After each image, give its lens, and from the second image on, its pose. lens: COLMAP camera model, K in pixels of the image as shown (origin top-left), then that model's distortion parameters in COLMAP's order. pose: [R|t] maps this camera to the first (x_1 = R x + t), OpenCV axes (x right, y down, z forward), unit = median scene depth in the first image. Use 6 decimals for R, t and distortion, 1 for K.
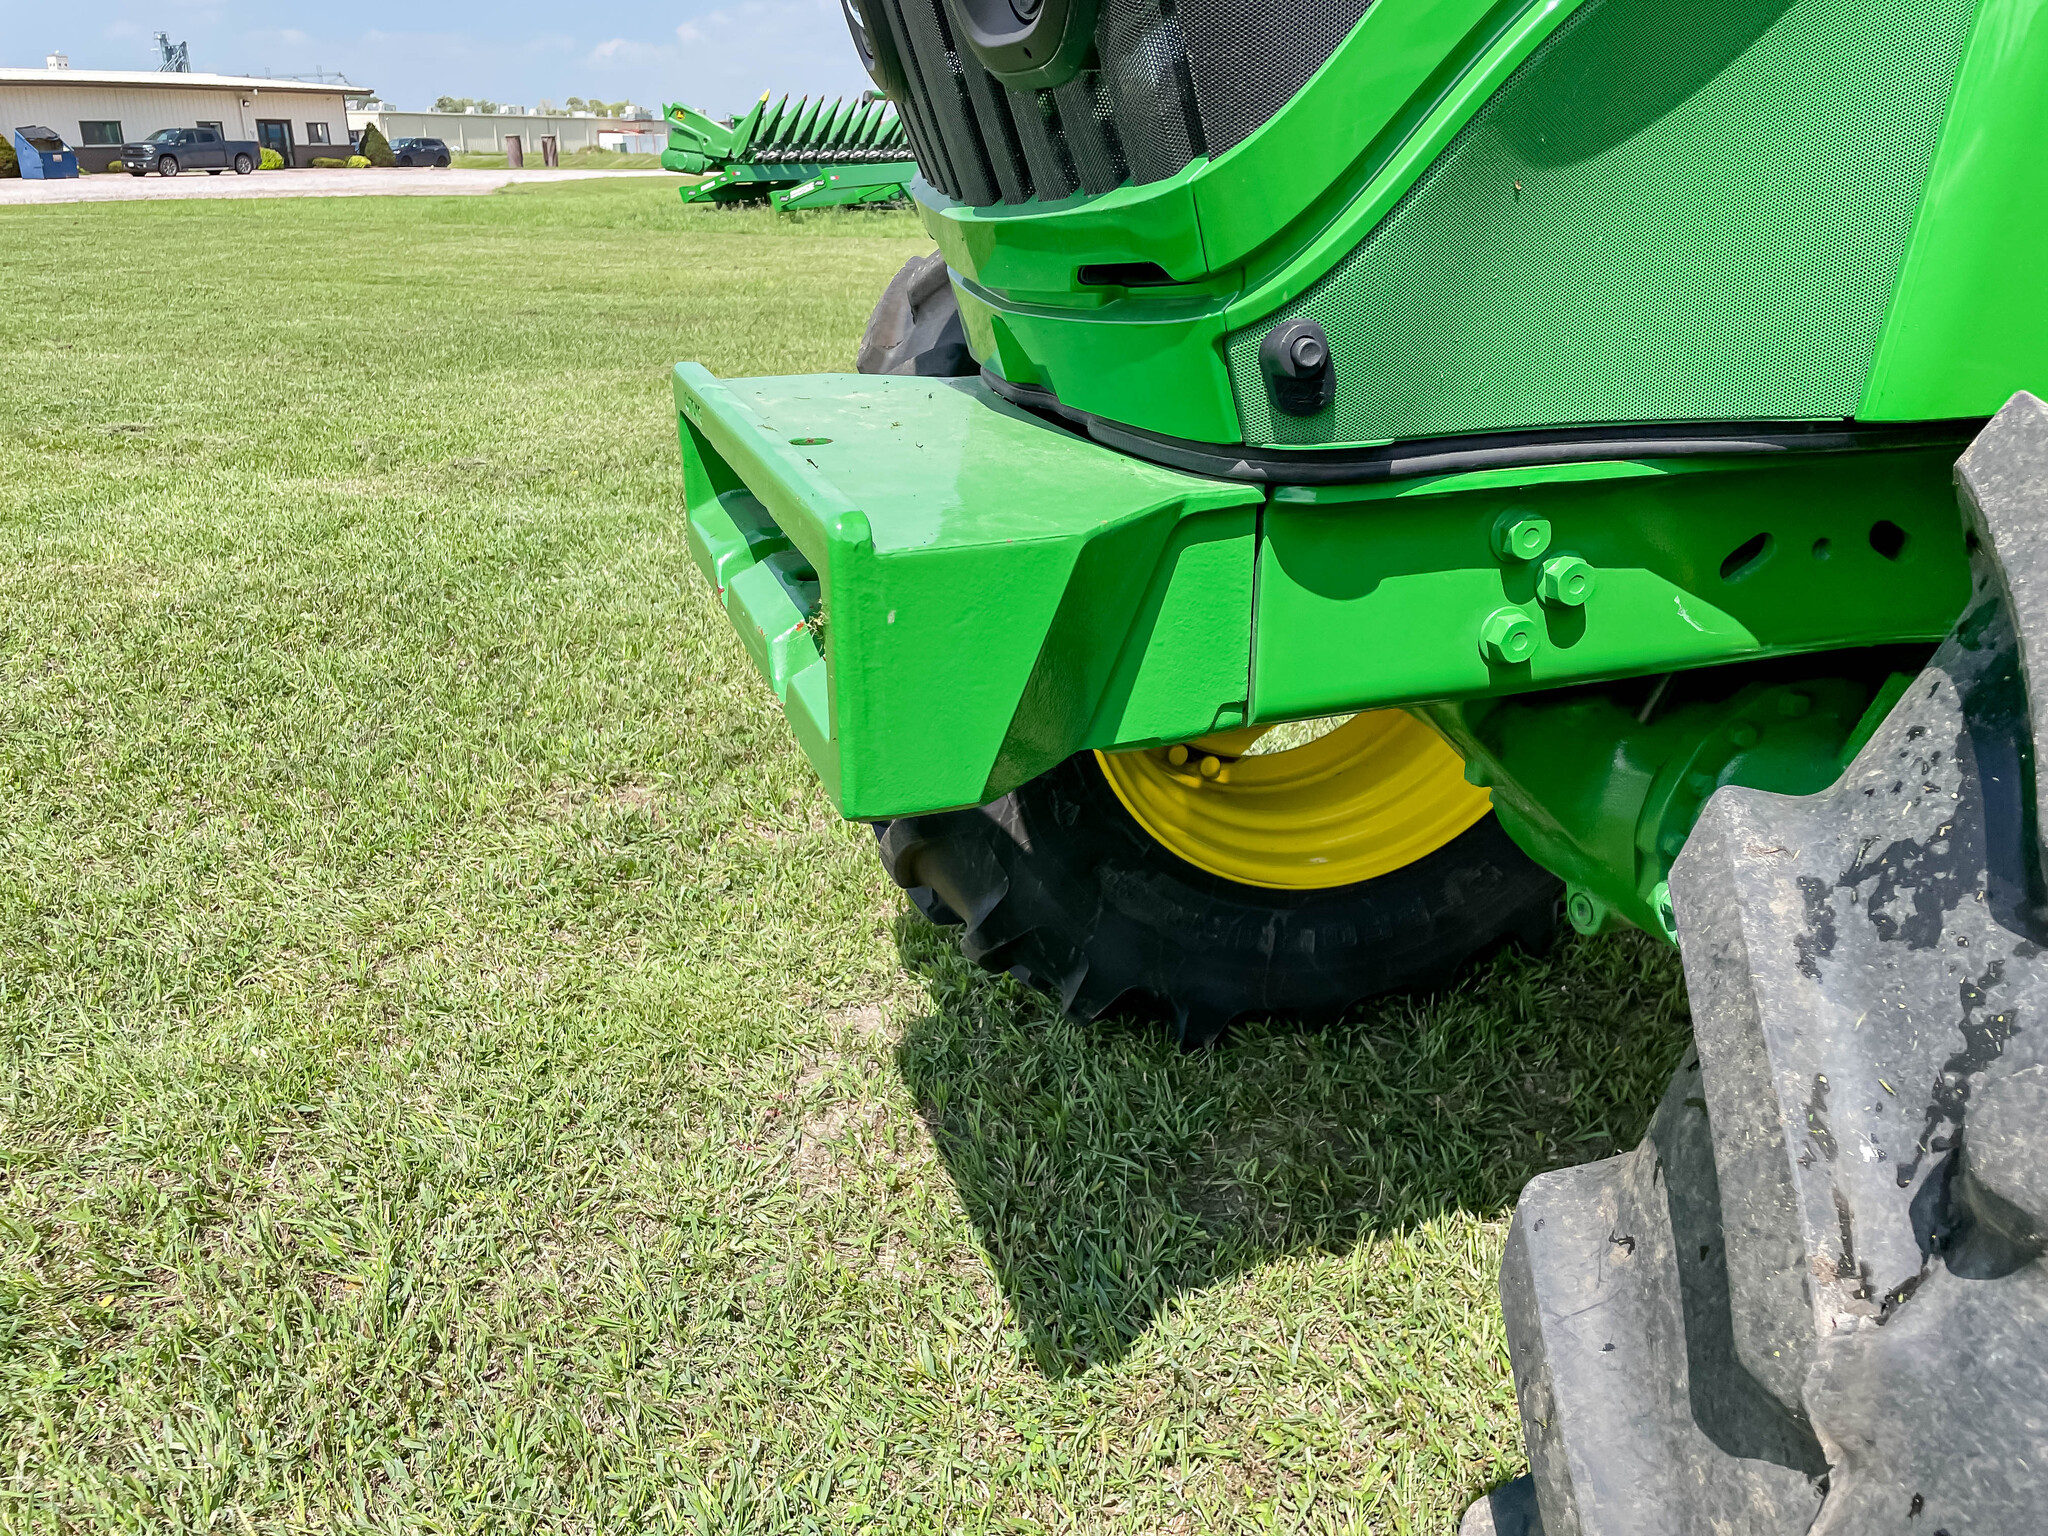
lens RADIAL K [[1567.9, 0, 995.1], [0, 1567.9, 768.2], [0, 0, 1]] dist [0.080930, -0.107632]
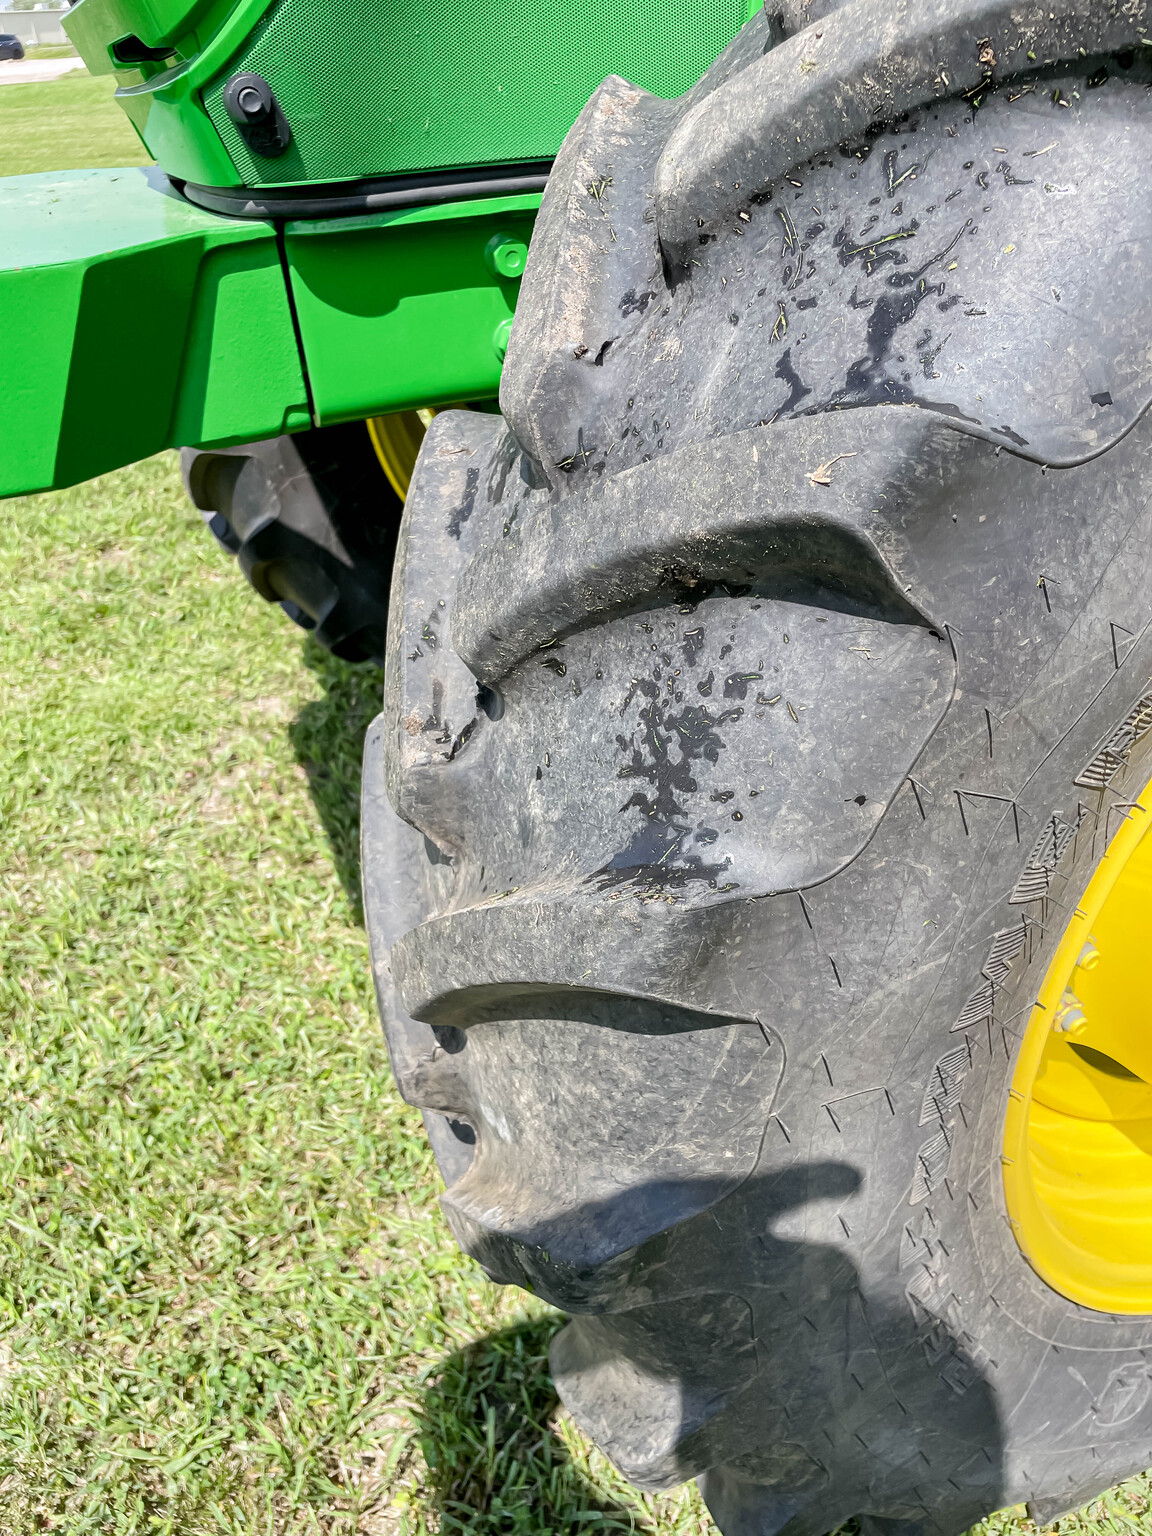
lens RADIAL K [[1175.9, 0, 576.0], [0, 1175.9, 768.0], [0, 0, 1]] dist [0.080930, -0.107632]
pose [[0.995945, -0.079597, 0.041932, 0.172170], [0.069919, 0.978107, 0.196004, 0.041510], [-0.056615, -0.192278, 0.979706, -0.023817]]
